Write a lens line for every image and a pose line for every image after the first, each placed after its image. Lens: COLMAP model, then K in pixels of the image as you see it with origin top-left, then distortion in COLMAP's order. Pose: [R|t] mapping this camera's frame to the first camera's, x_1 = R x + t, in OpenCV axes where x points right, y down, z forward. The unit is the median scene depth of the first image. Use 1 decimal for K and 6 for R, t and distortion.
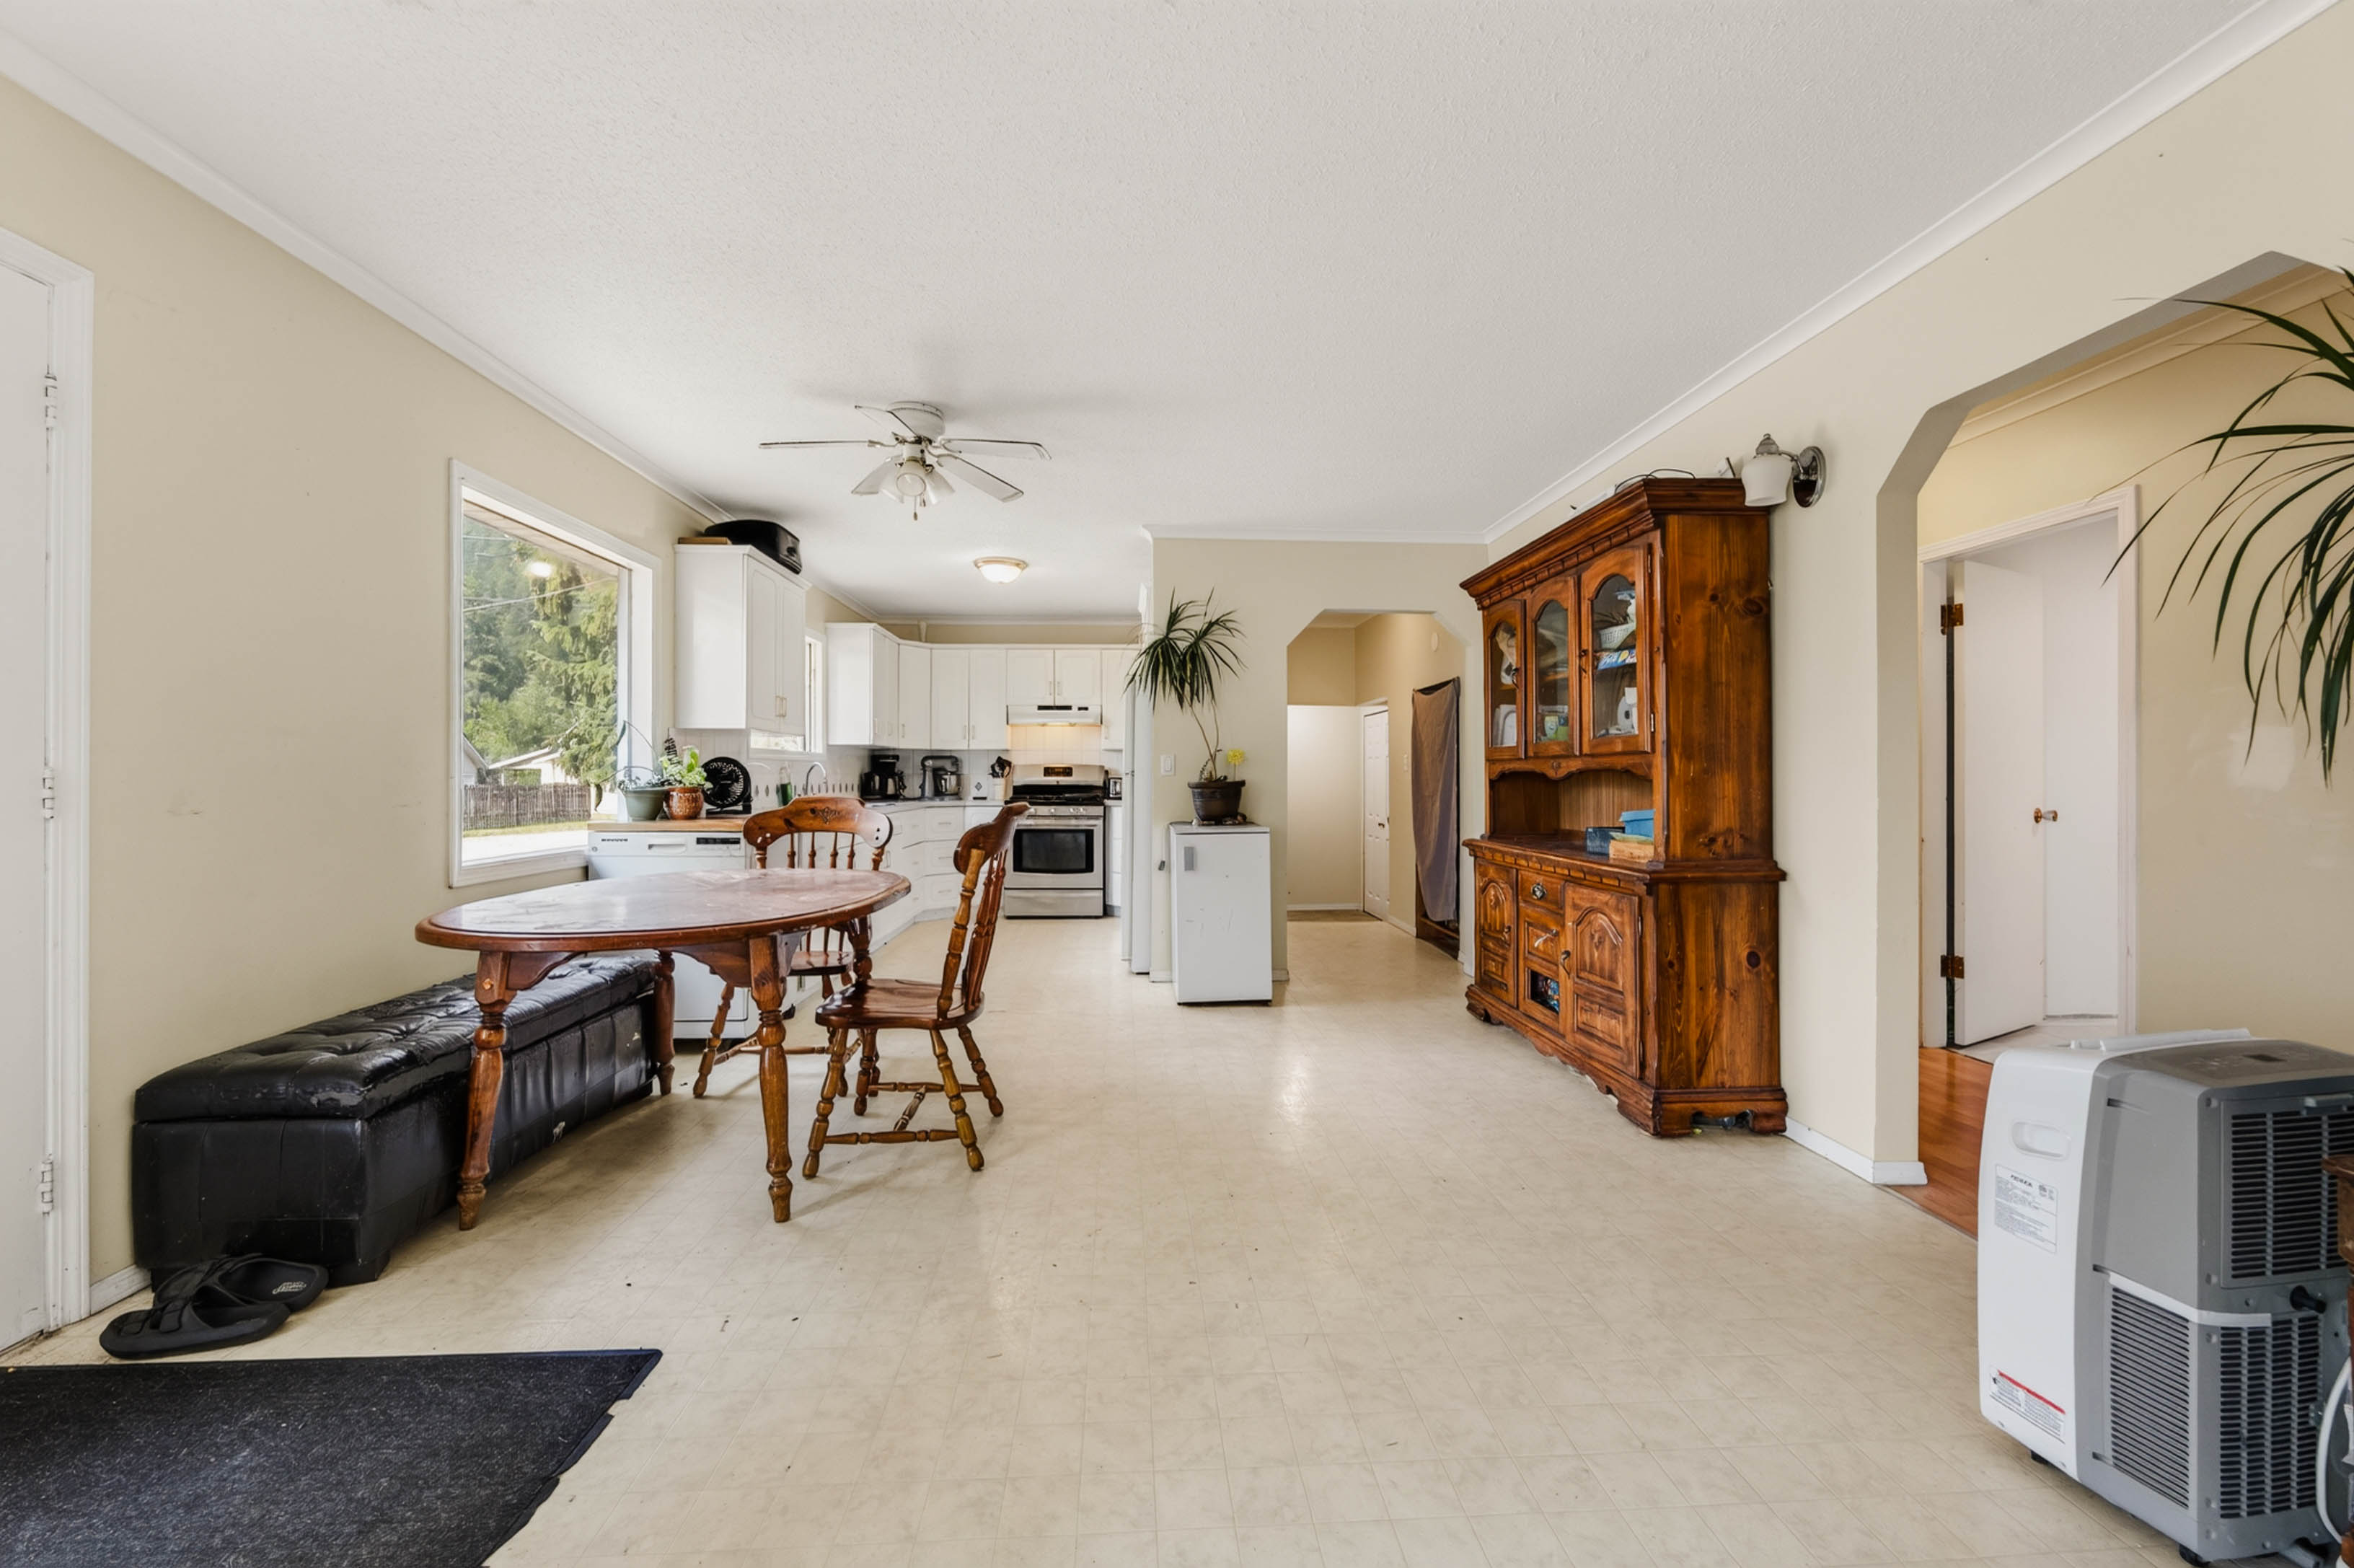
lens RADIAL K [[924.7, 0, 1174.8], [0, 924.7, 776.3], [0, 0, 1]] dist [0.001627, -0.000030]
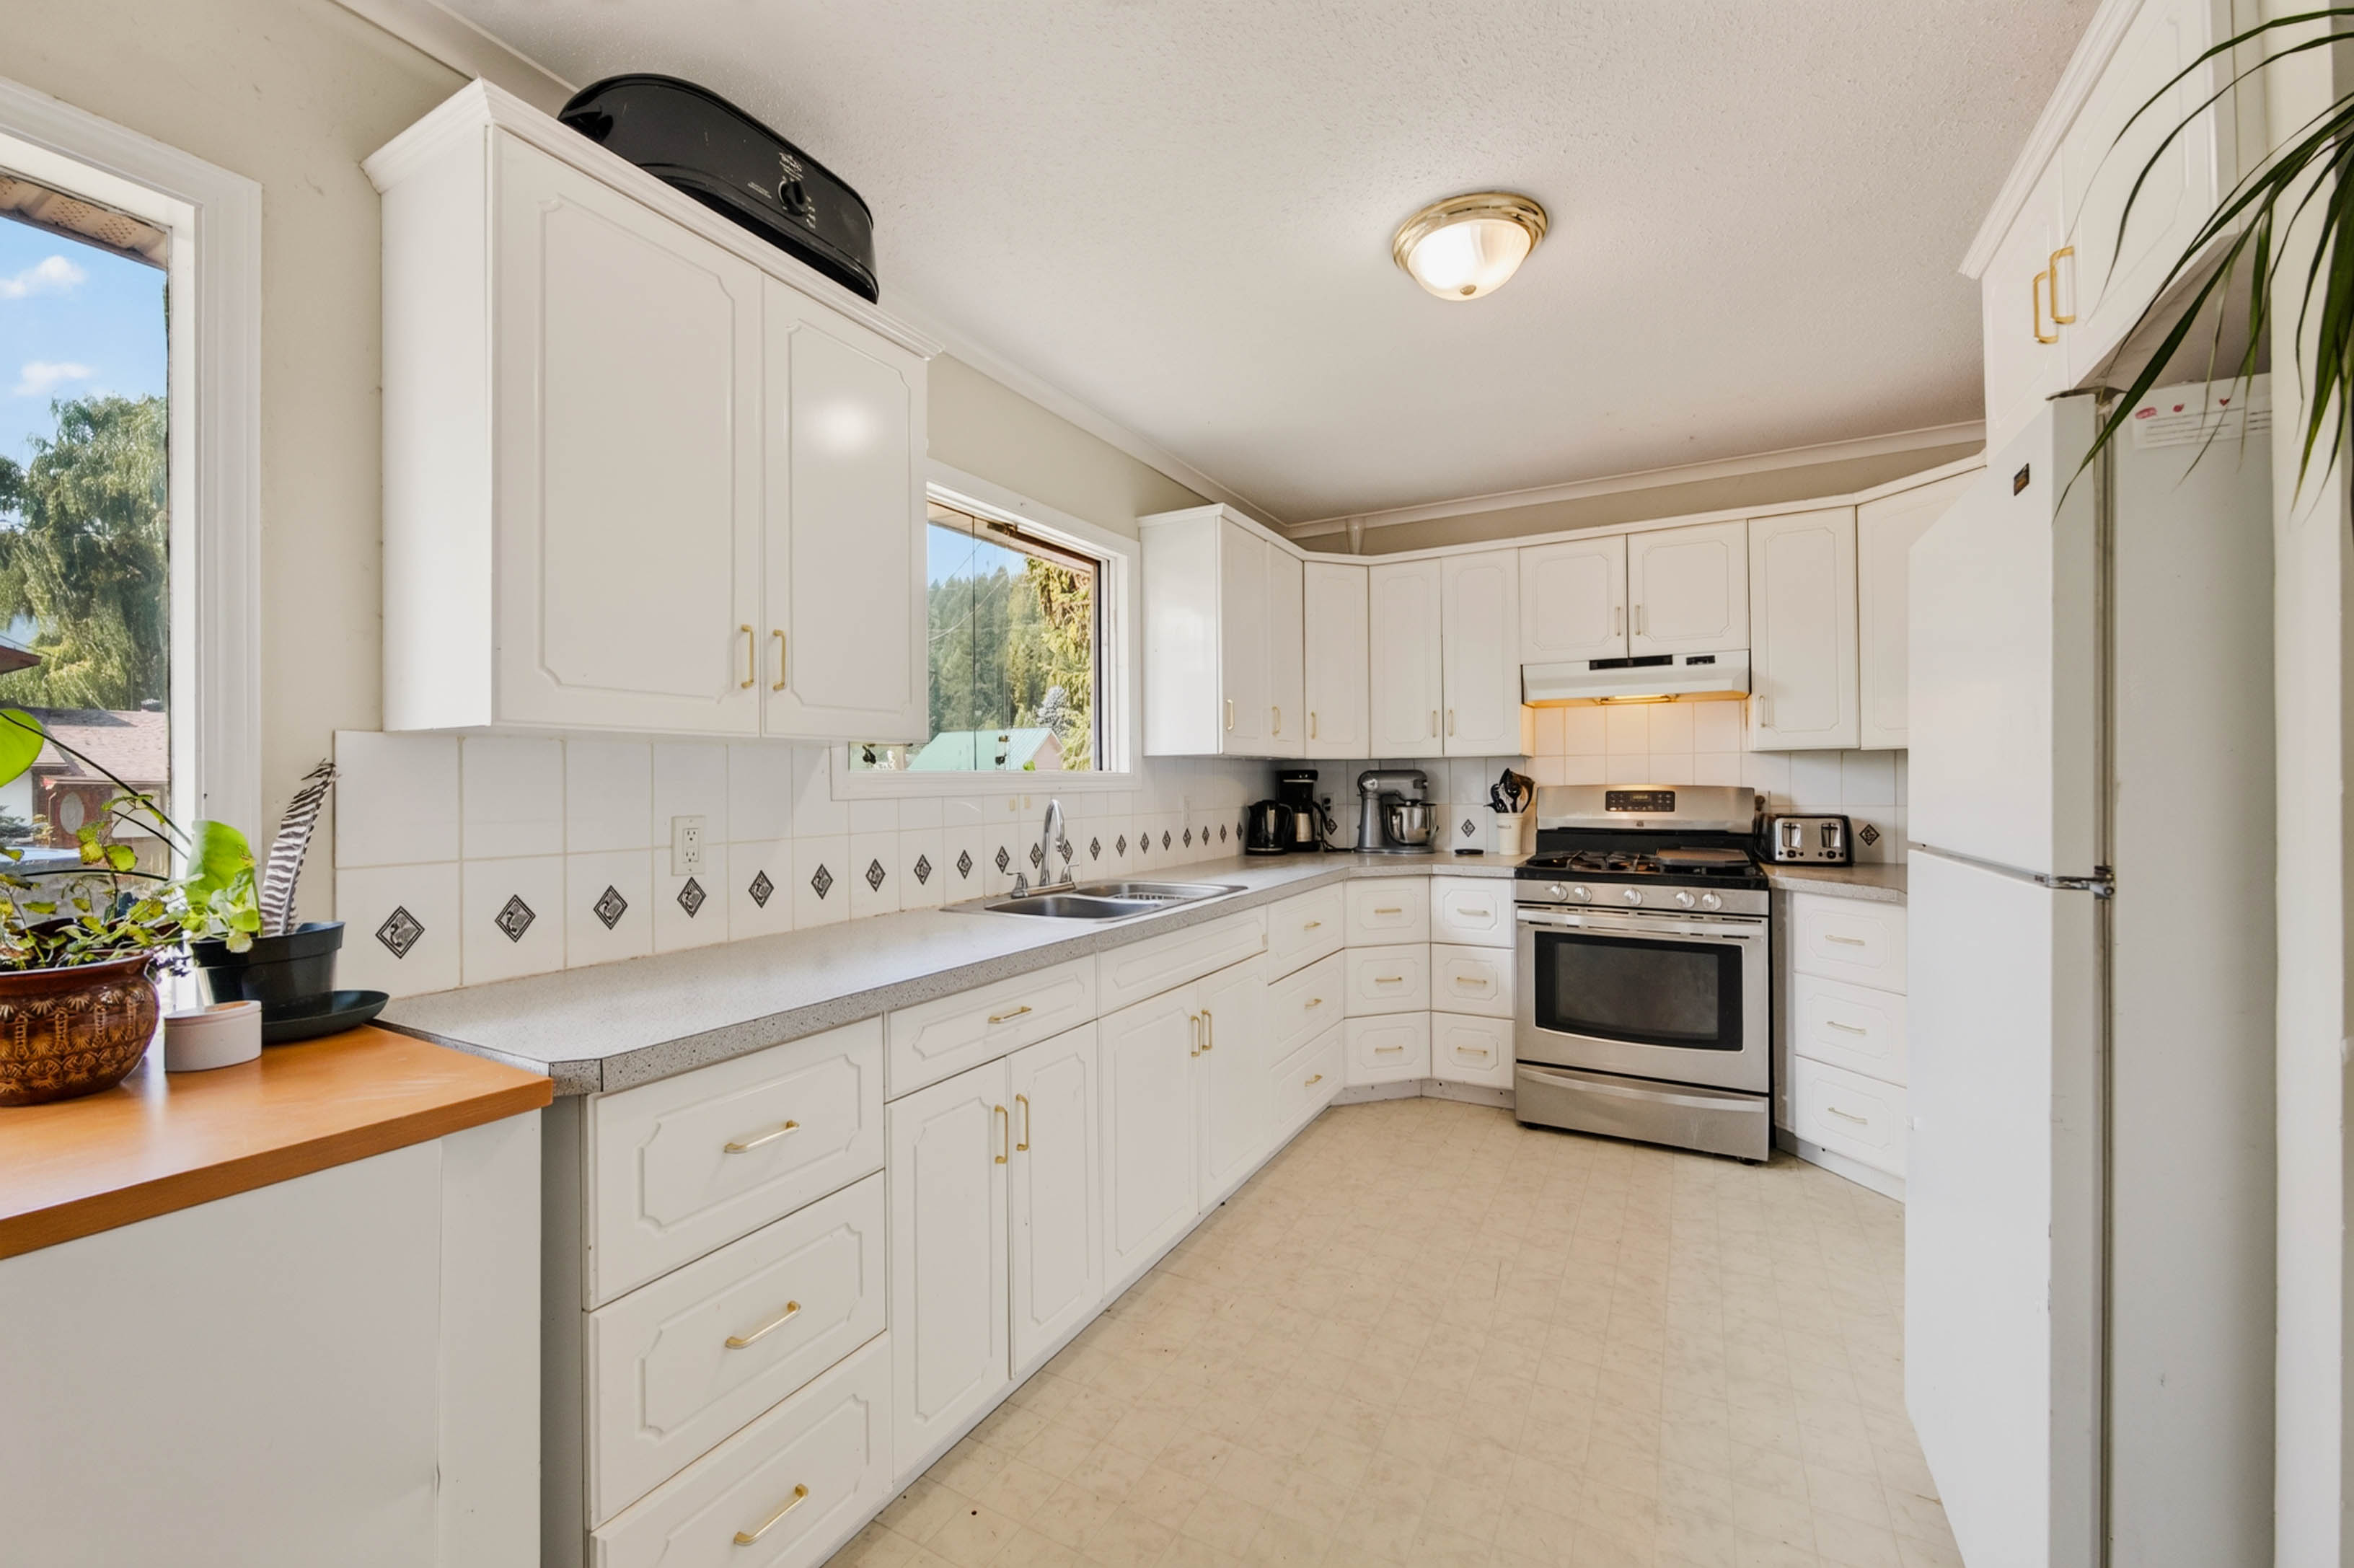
lens RADIAL K [[924.7, 0, 1174.8], [0, 924.7, 776.3], [0, 0, 1]] dist [0.001627, -0.000030]
pose [[0.840108, -0.010990, -0.542308, -0.075655], [0.009852, 0.999939, -0.005001, -0.018365], [0.542330, -0.001141, 0.840165, 0.519395]]
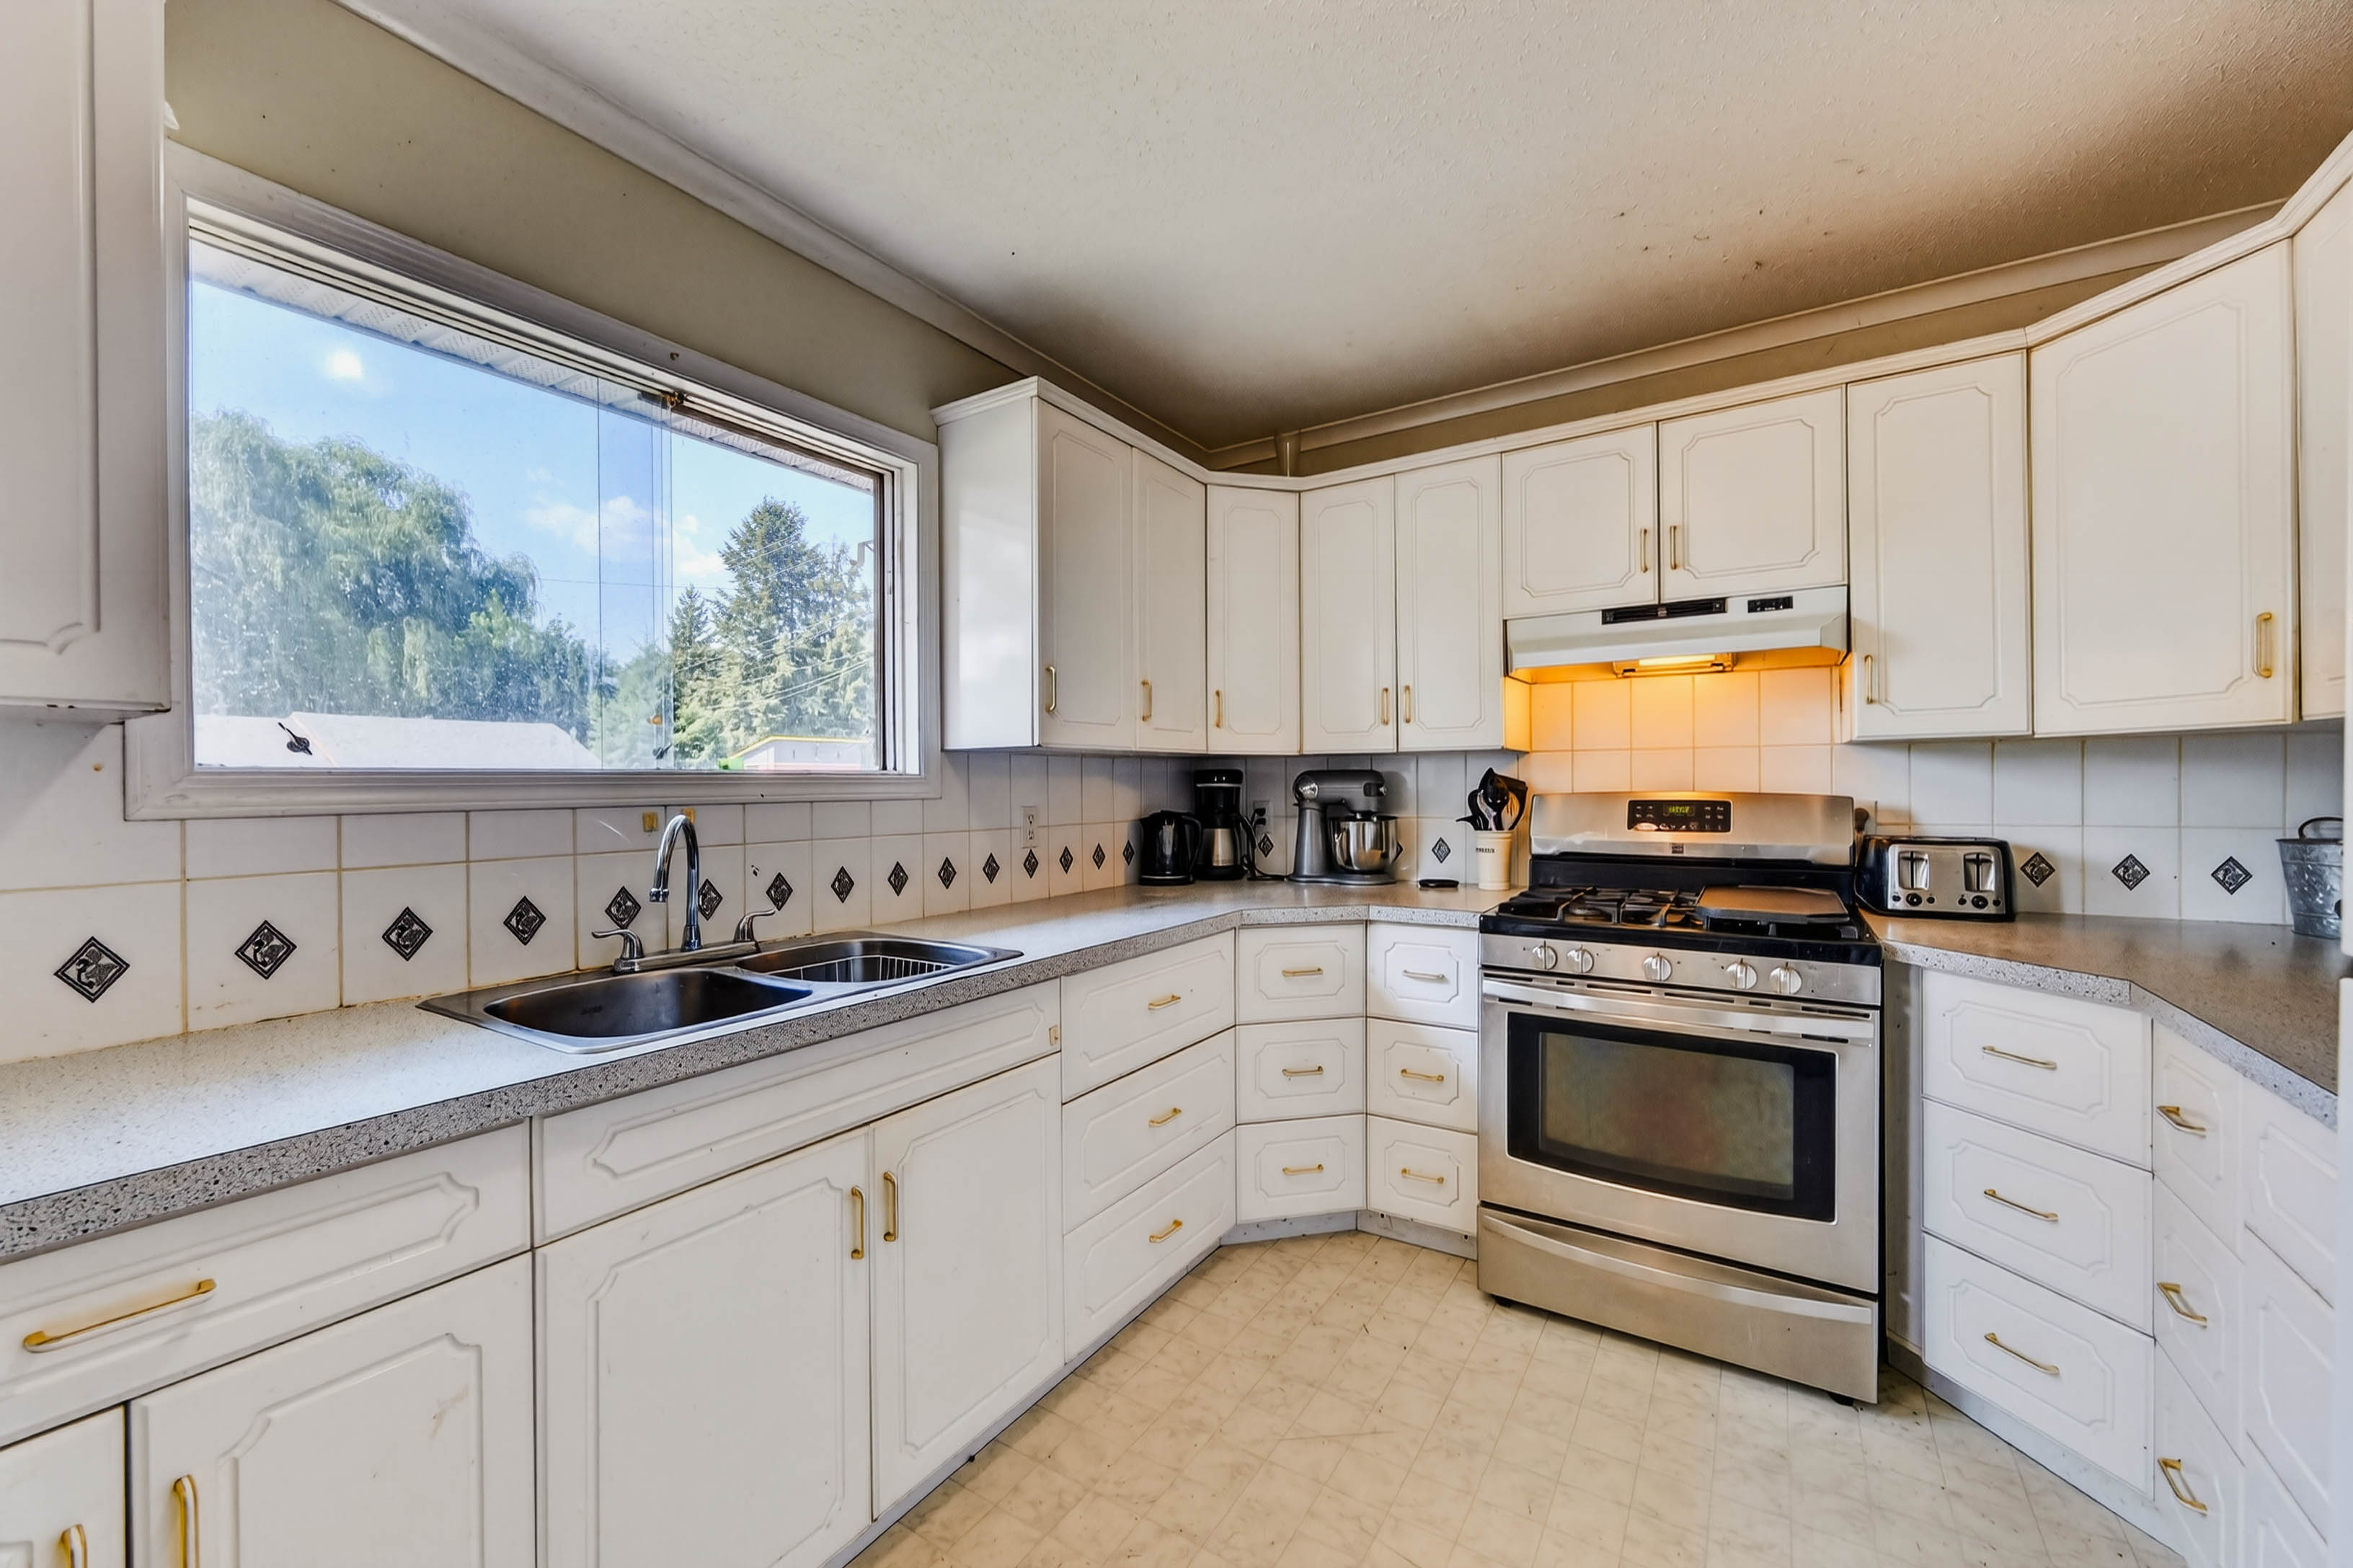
lens RADIAL K [[904.1, 0, 1176.5], [0, 904.1, 784.0], [0, 0, 1]] dist [-0.001101, 0.000080]
pose [[0.800135, -0.005866, -0.599791, -0.083319], [0.007860, 0.999969, 0.000706, -0.018504], [0.599768, -0.005280, 0.800156, 0.694329]]
